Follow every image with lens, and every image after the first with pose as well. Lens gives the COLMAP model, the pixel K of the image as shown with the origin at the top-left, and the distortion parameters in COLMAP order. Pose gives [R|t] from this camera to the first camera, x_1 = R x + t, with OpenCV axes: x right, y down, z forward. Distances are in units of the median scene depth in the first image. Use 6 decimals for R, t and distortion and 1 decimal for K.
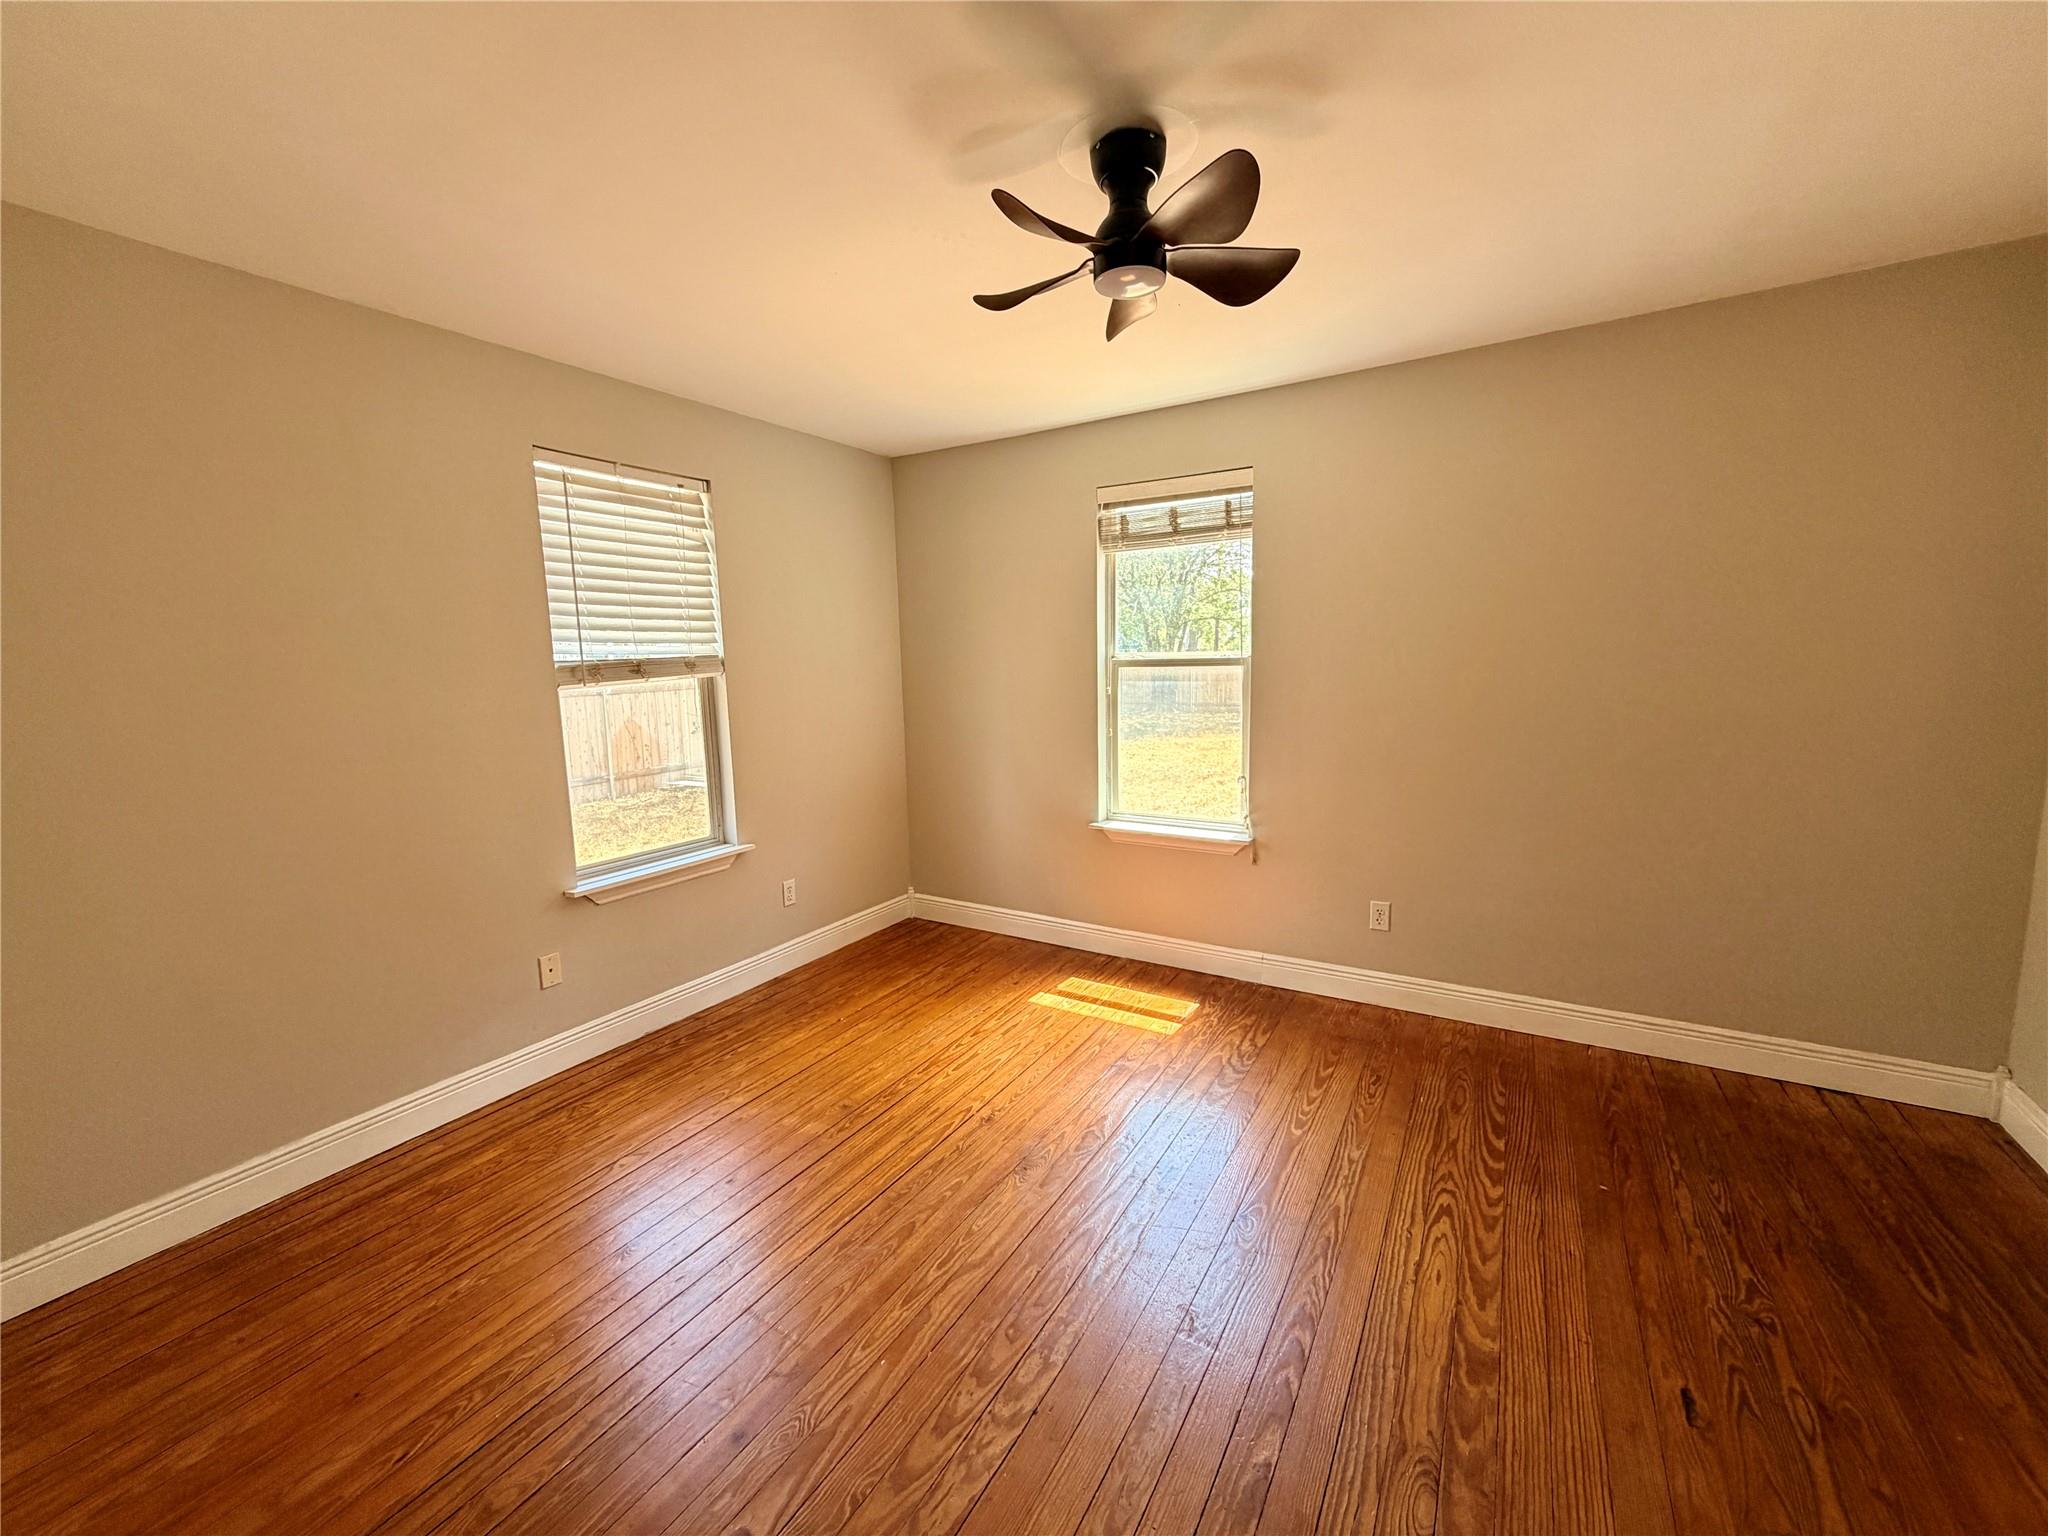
lens RADIAL K [[817.0, 0, 1020.3], [0, 817.0, 762.6], [0, 0, 1]] dist [0.000785, -0.000097]
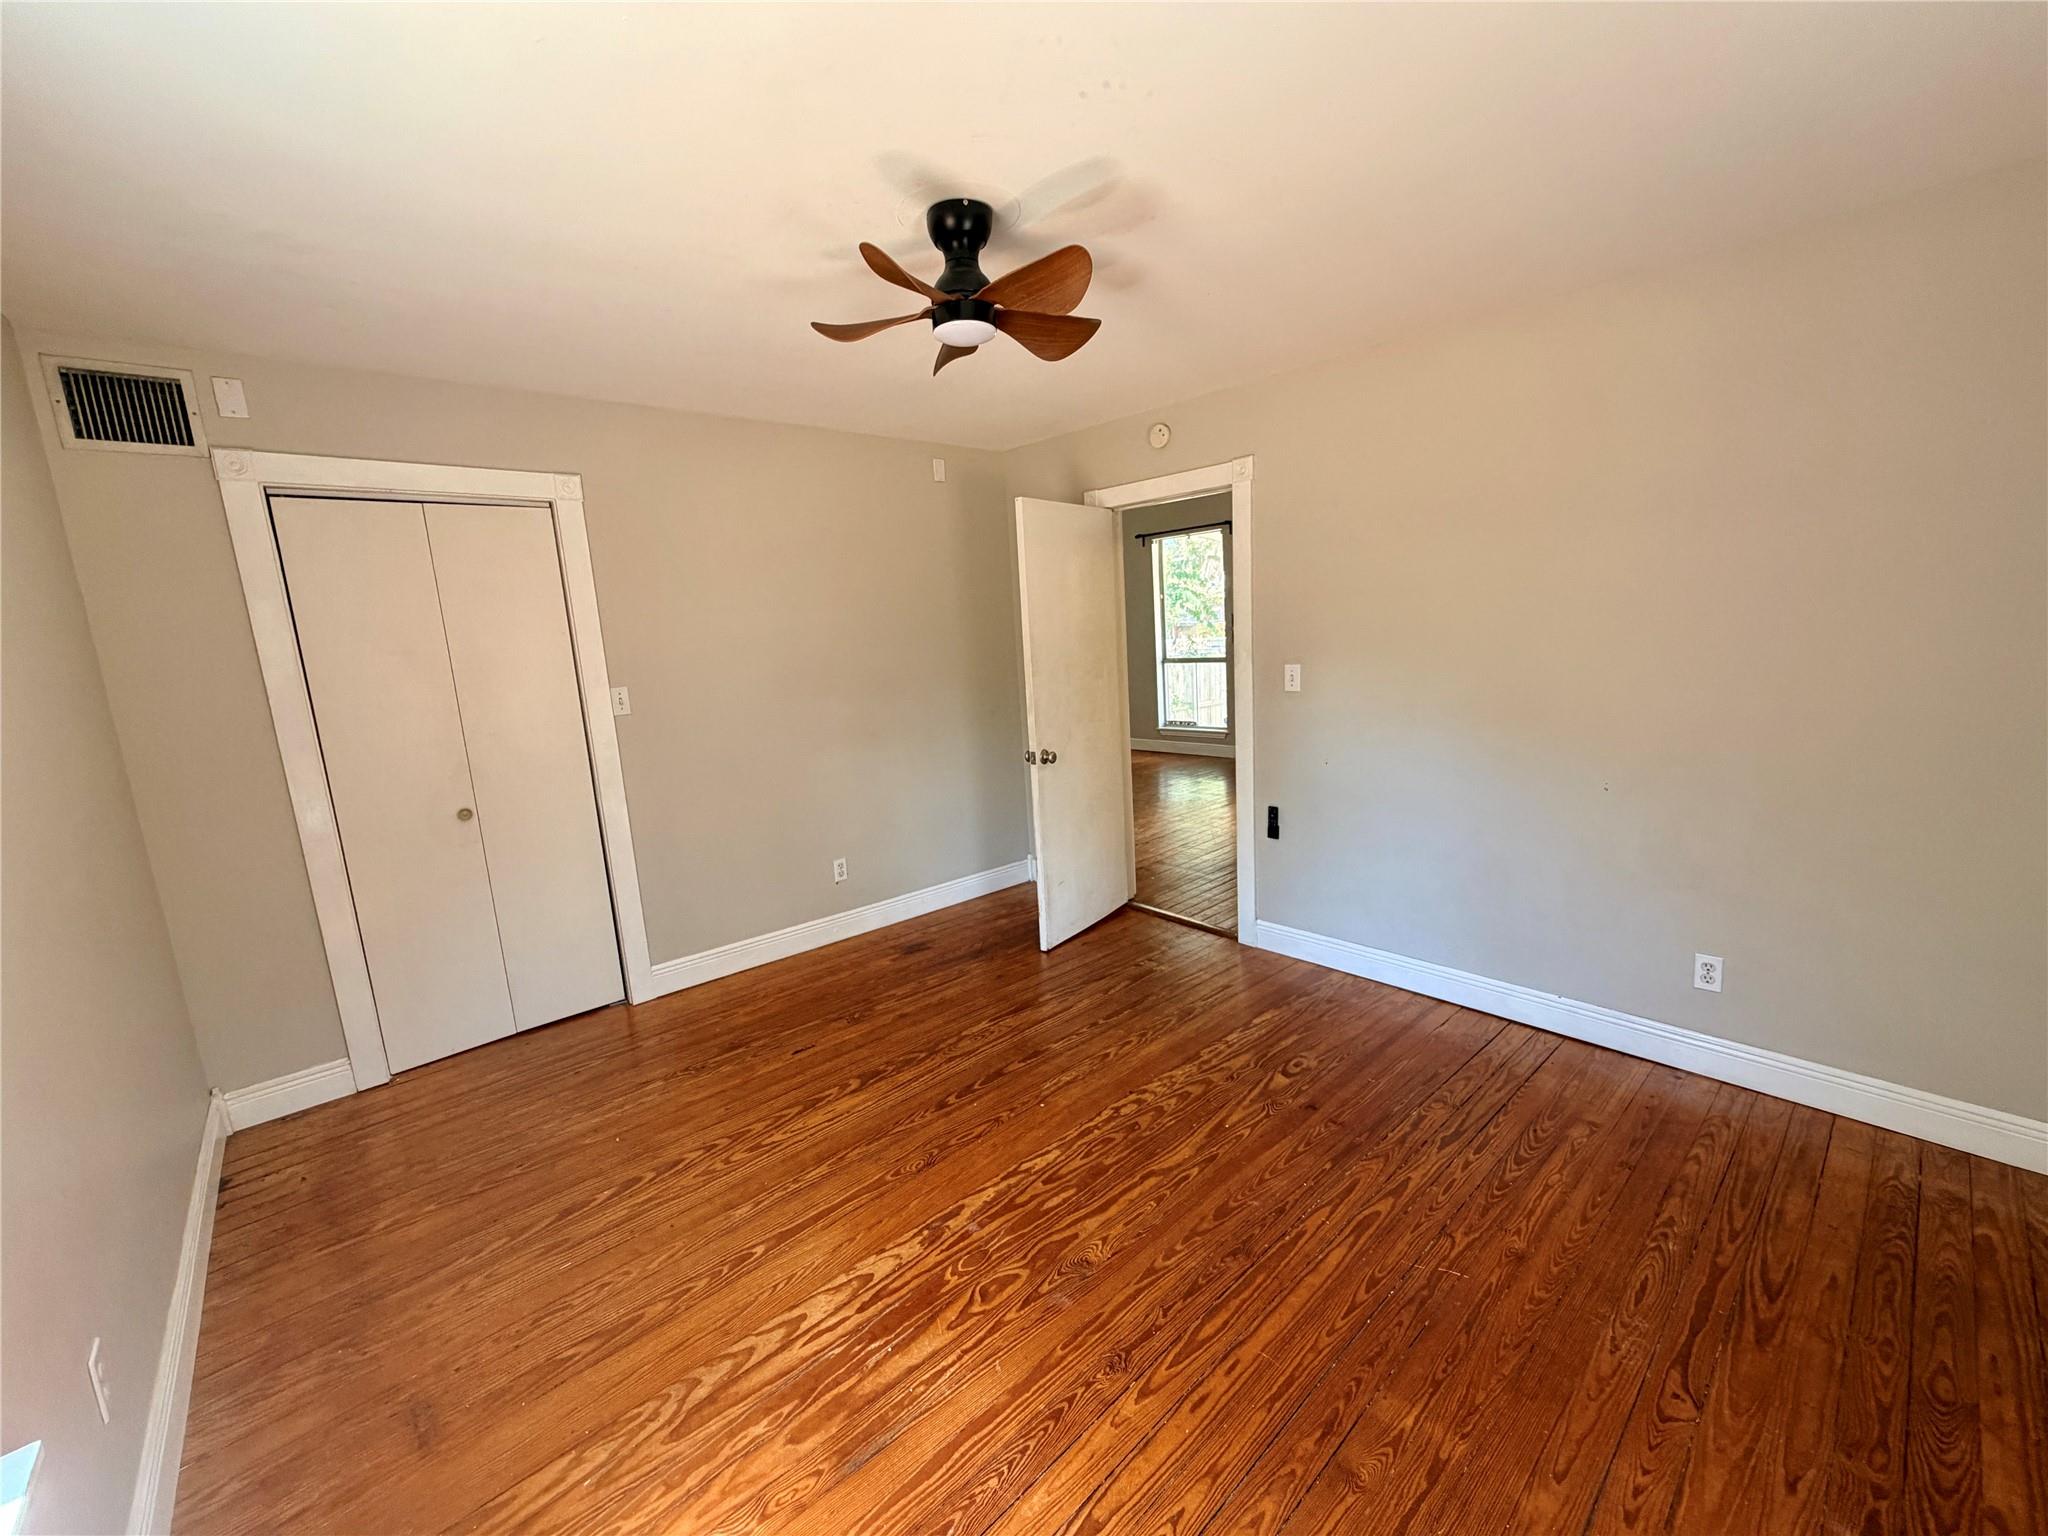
lens RADIAL K [[817.0, 0, 1023.9], [0, 817.0, 773.9], [0, 0, 1]] dist [0.000785, -0.000097]
pose [[-0.956205, 0.020583, 0.291974, -0.225398], [0.109748, 0.949961, 0.292453, -0.291732], [-0.271344, 0.311688, -0.910617, 1.934586]]
